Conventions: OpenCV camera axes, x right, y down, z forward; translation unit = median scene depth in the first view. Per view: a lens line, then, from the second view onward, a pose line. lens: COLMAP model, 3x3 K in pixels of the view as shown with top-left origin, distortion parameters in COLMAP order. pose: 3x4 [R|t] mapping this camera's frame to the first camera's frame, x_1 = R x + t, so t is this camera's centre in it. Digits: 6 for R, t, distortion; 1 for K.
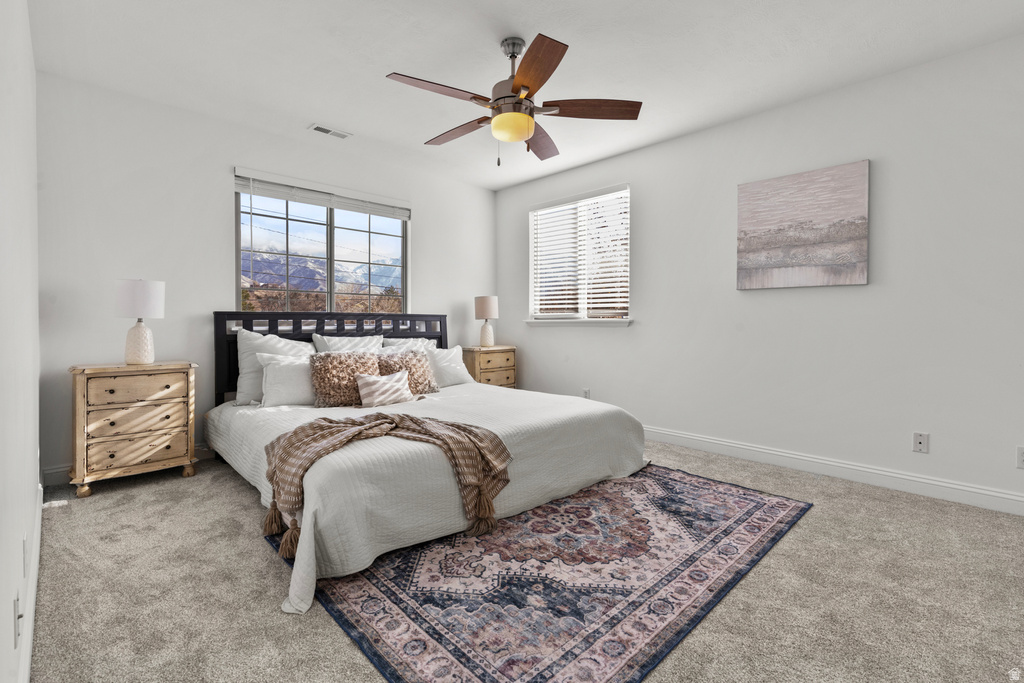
lens RADIAL K [[468.4, 0, 516.5], [0, 468.4, 350.1], [0, 0, 1]] dist [0.000210, -0.000092]
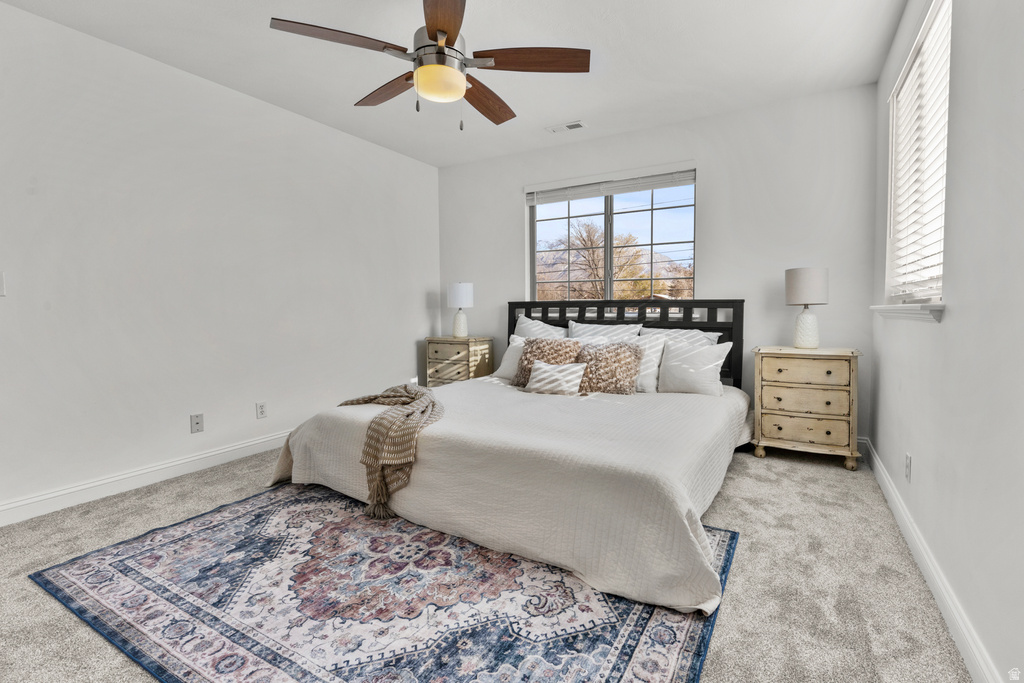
lens RADIAL K [[473.2, 0, 515.2], [0, 473.2, 331.5], [0, 0, 1]] dist [0.004344, -0.000273]
pose [[0.265880, 0.042740, -0.963058, 0.863112], [-0.057953, 0.997918, 0.028287, -0.049109], [0.962263, 0.048291, 0.267804, 0.880674]]
